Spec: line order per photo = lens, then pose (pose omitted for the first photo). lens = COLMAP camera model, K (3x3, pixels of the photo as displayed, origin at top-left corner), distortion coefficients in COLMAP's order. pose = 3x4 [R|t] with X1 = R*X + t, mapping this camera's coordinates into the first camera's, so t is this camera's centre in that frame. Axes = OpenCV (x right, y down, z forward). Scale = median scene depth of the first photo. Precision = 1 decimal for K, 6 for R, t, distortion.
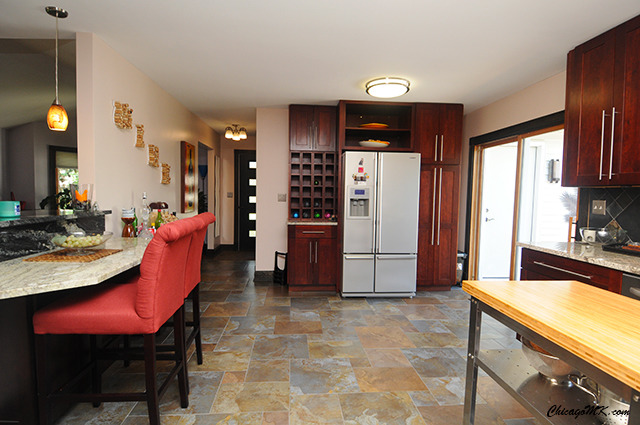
lens RADIAL K [[330.1, 0, 318.3], [0, 330.1, 211.5], [0, 0, 1]] dist [0.052194, -0.050951]
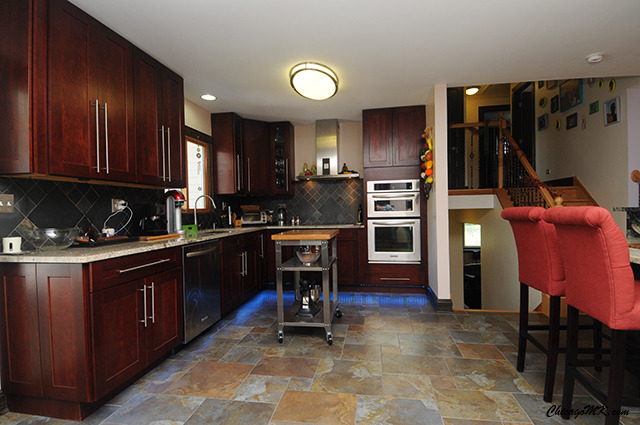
lens RADIAL K [[330.1, 0, 318.3], [0, 330.1, 211.5], [0, 0, 1]] dist [0.052194, -0.050951]
pose [[-0.968333, -0.001459, 0.249657, -0.000164], [0.015434, 0.997721, 0.065692, -0.034196], [-0.249184, 0.067465, -0.966104, 1.609971]]
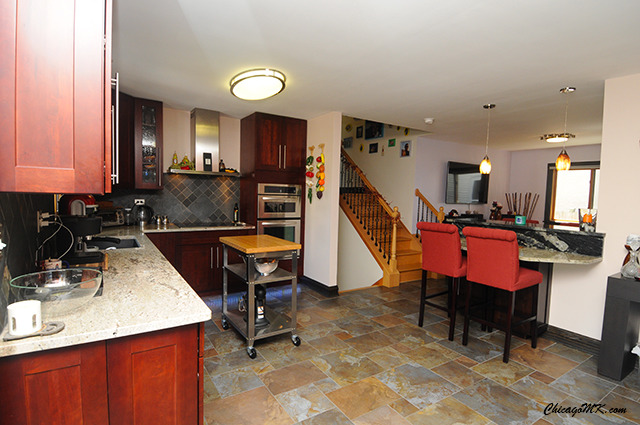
lens RADIAL K [[330.1, 0, 318.3], [0, 330.1, 211.5], [0, 0, 1]] dist [0.052194, -0.050951]
pose [[-0.881404, -0.016049, -0.472090, 0.734493], [-0.070532, 0.992690, 0.097939, -0.119611], [0.467067, 0.119621, -0.876093, 1.586720]]
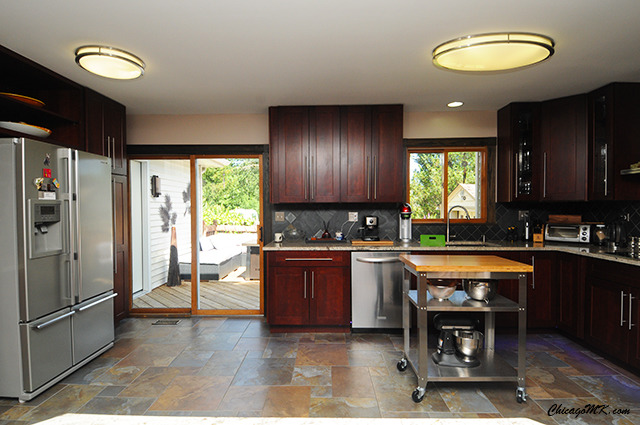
lens RADIAL K [[330.1, 0, 318.3], [0, 330.1, 211.5], [0, 0, 1]] dist [0.052194, -0.050951]
pose [[0.100156, -0.027337, 0.994596, -0.652916], [0.061071, 0.997907, 0.021279, -0.058506], [-0.993096, 0.058610, 0.101616, 0.711522]]
